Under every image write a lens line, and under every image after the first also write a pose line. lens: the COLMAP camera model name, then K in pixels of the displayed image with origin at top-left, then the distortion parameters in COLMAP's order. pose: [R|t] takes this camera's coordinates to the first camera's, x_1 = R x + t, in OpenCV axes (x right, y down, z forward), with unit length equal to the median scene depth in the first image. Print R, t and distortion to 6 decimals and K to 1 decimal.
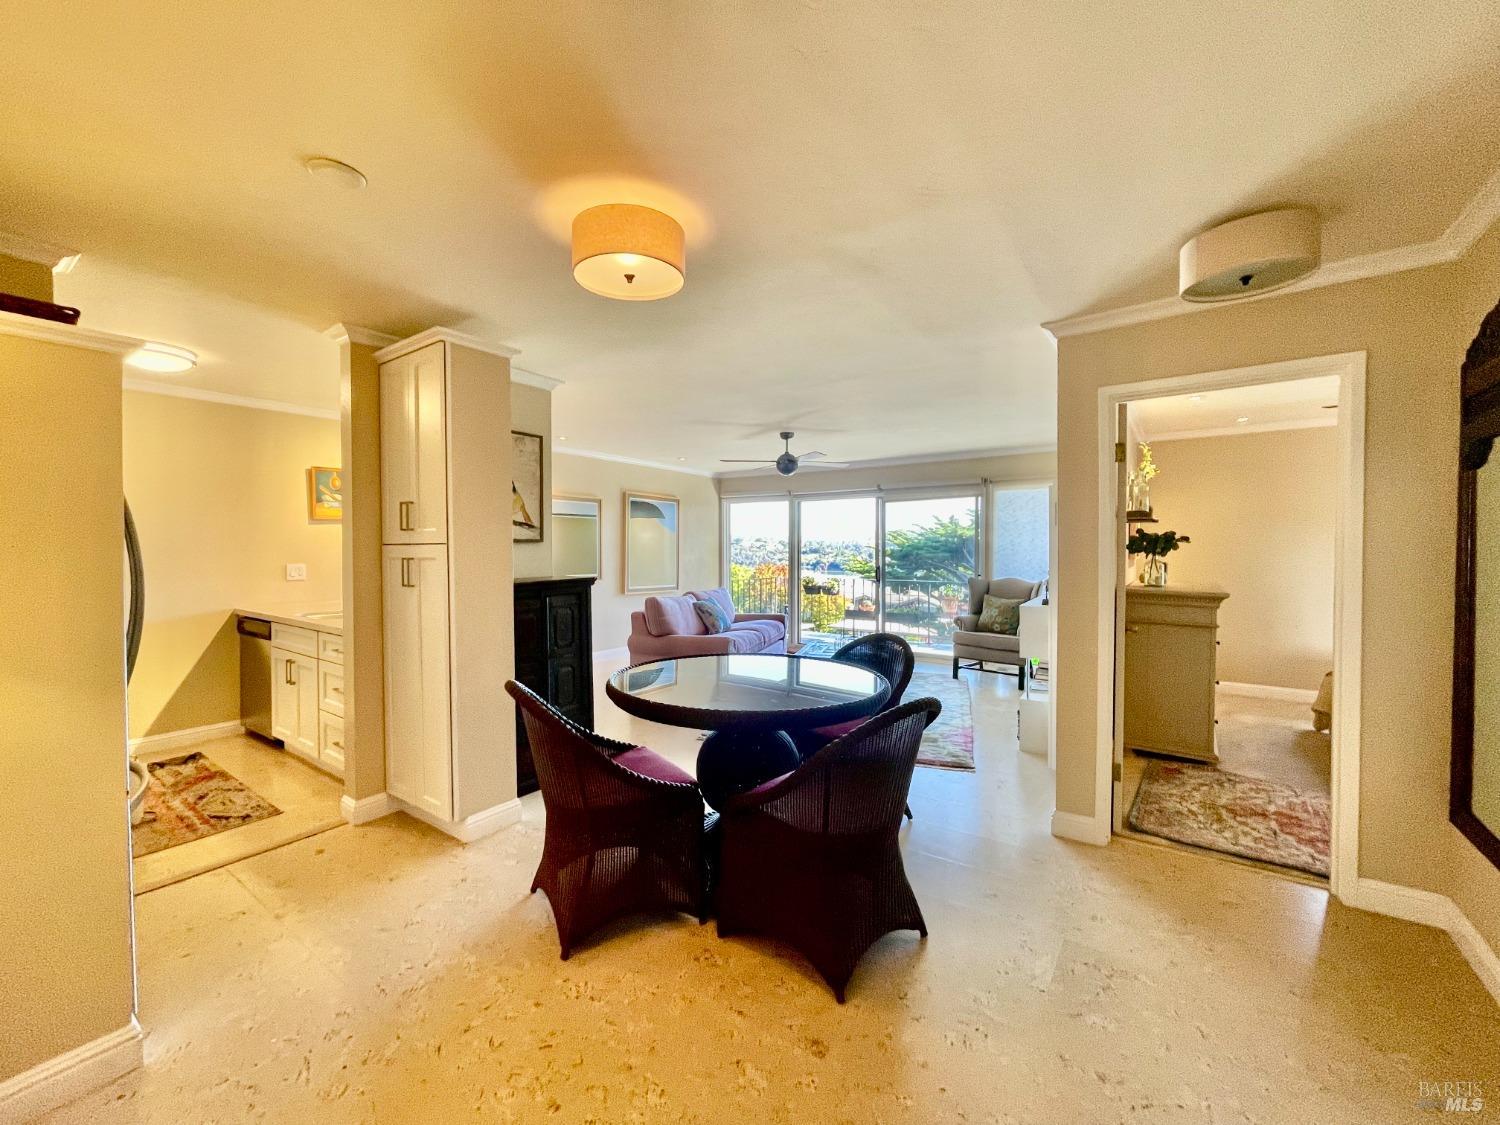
lens RADIAL K [[605.3, 0, 750.0], [0, 605.3, 562.5], [0, 0, 1]] dist [0.001499, -0.000071]
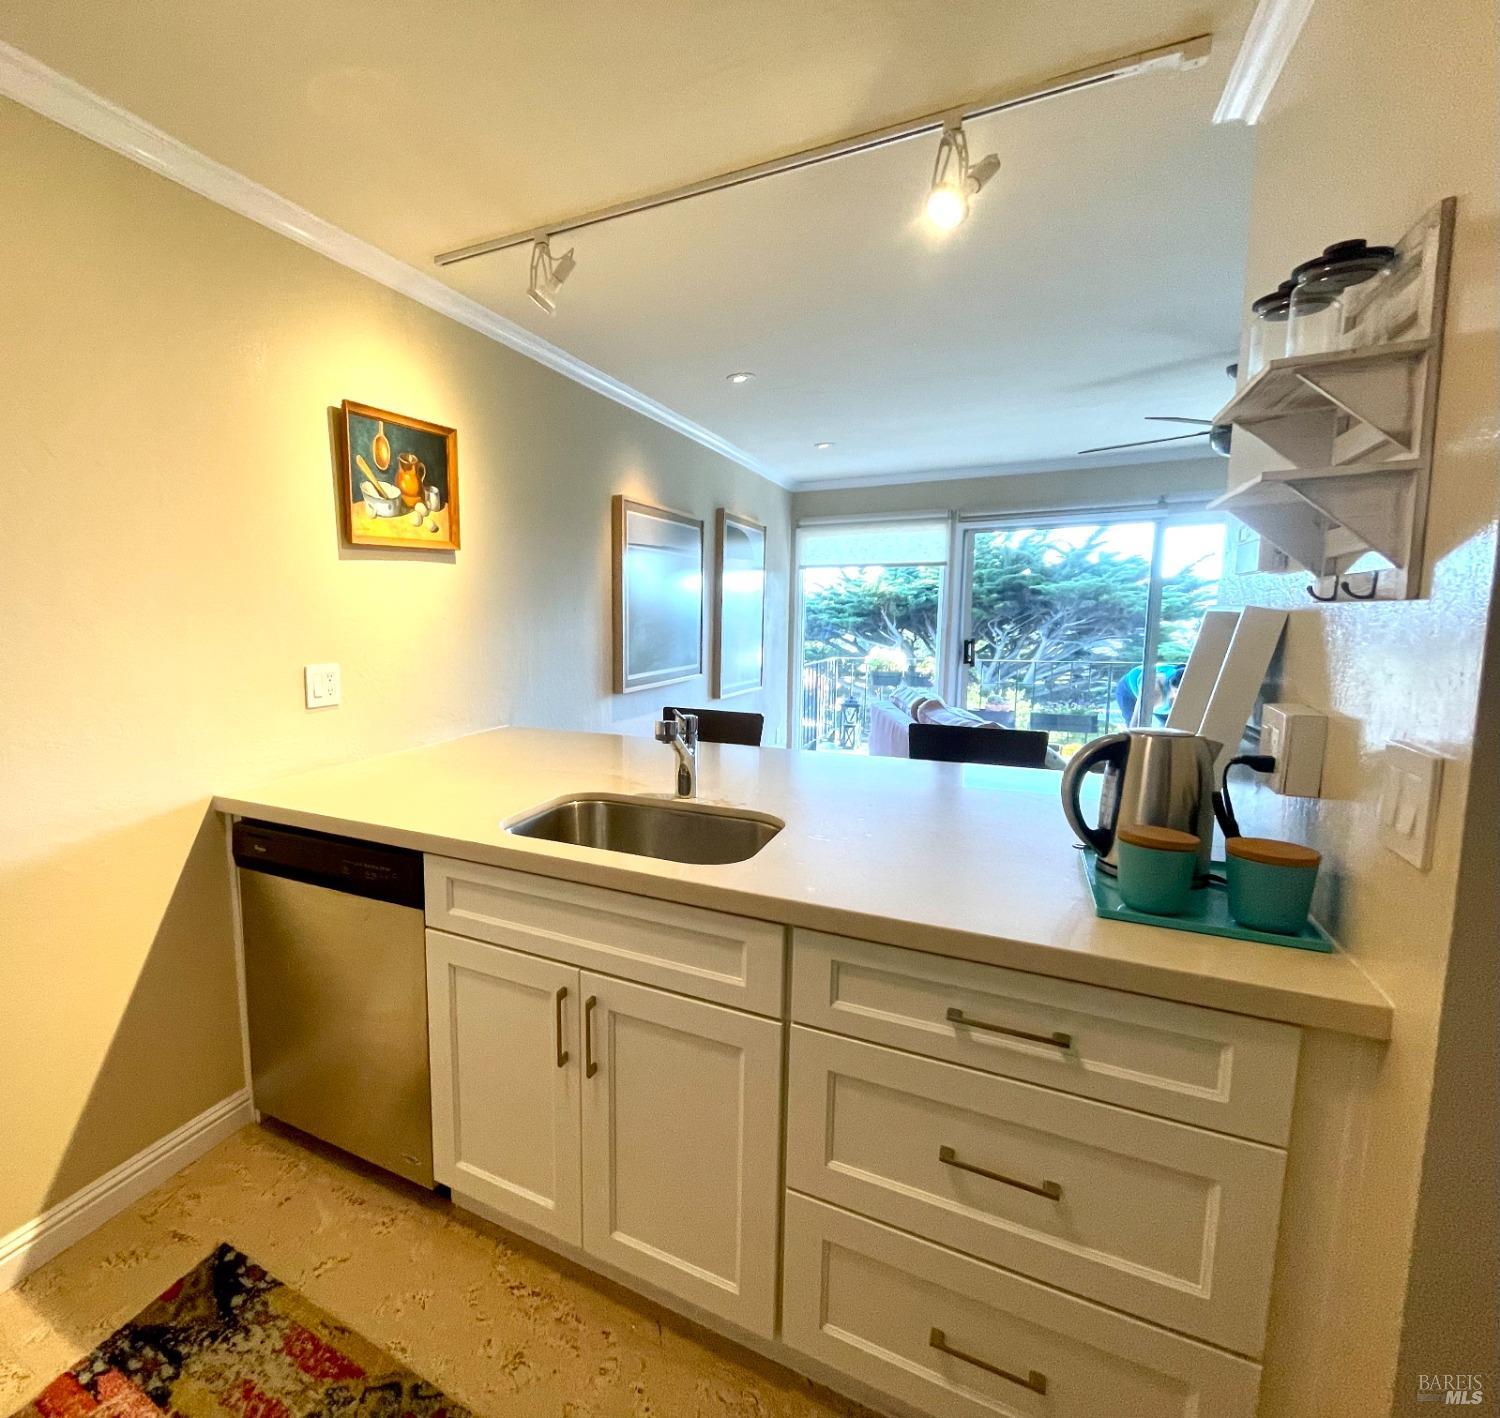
lens RADIAL K [[772.4, 0, 559.1], [0, 772.4, 710.6], [0, 0, 1]] dist [-0.002517, -0.000588]
pose [[0.996696, -0.020836, 0.078508, -0.708372], [0.012809, 0.994764, 0.101391, -0.017699], [-0.080210, -0.100051, 0.991744, 0.561614]]
